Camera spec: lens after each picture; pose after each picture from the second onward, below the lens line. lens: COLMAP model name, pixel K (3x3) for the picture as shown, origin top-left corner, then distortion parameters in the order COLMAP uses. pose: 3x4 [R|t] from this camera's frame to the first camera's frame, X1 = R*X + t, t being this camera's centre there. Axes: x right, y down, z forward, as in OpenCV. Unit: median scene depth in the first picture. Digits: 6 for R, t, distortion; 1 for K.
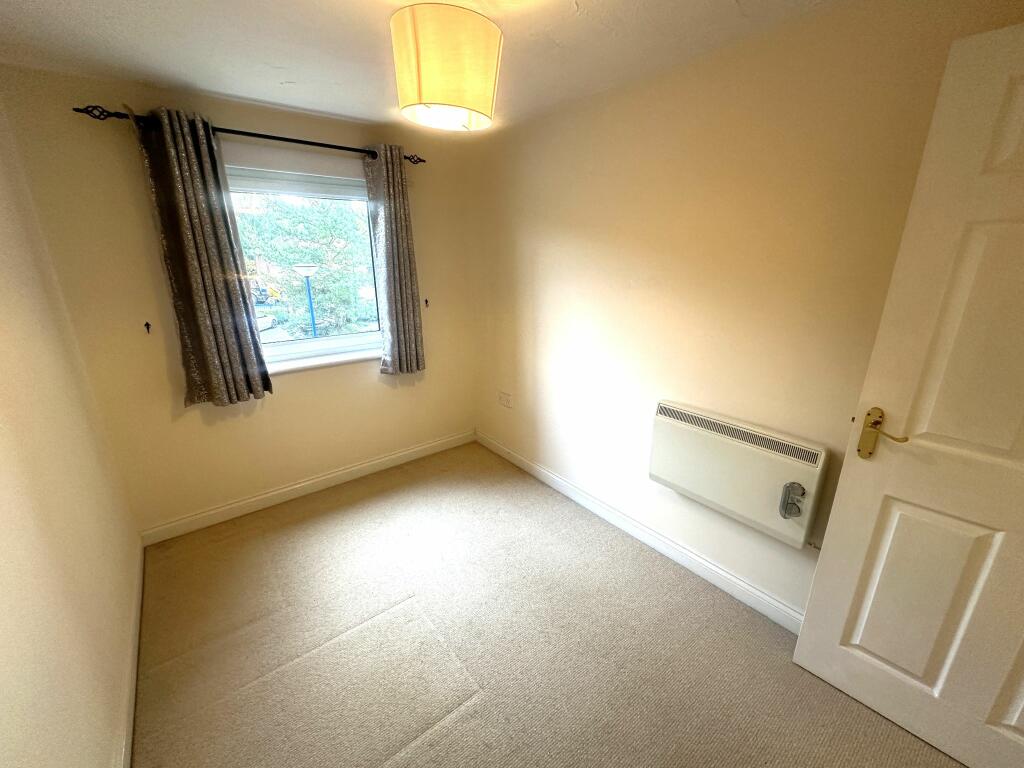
lens RADIAL K [[420.7, 0, 510.7], [0, 420.7, 387.0], [0, 0, 1]] dist [-0.003023, -0.000276]
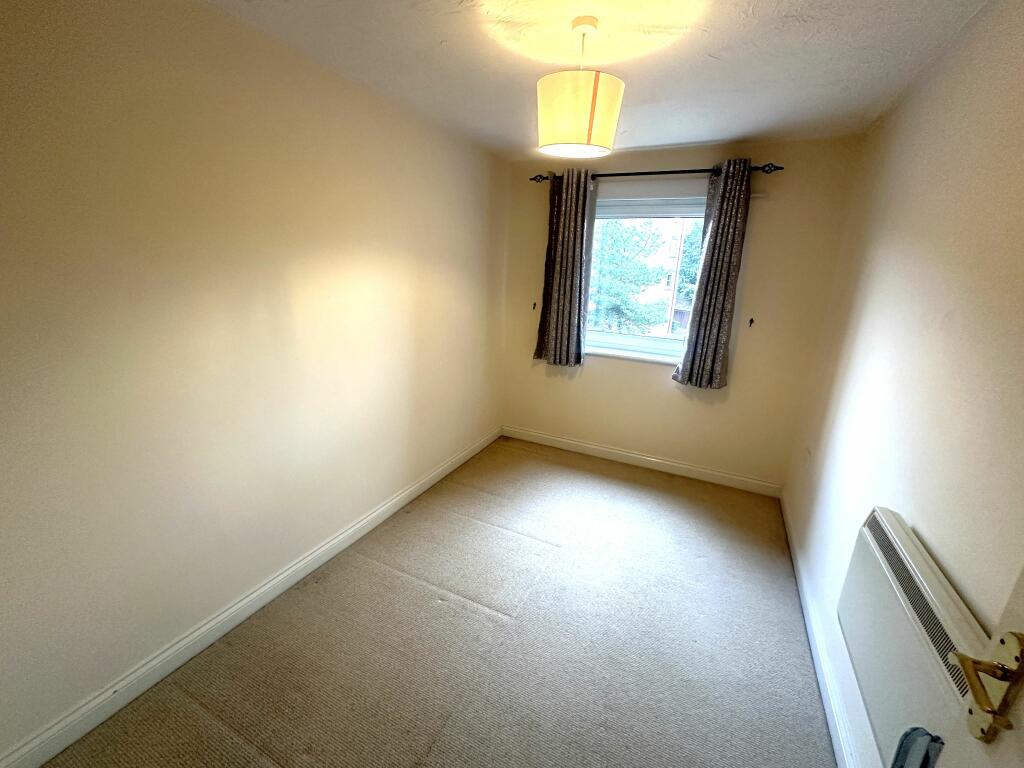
lens RADIAL K [[420.7, 0, 516.3], [0, 420.7, 390.6], [0, 0, 1]] dist [-0.003023, -0.000276]
pose [[0.428848, 0.273356, -0.861026, 0.504487], [-0.312846, 0.939081, 0.142319, -0.038223], [0.847477, 0.208336, 0.488241, 0.185070]]
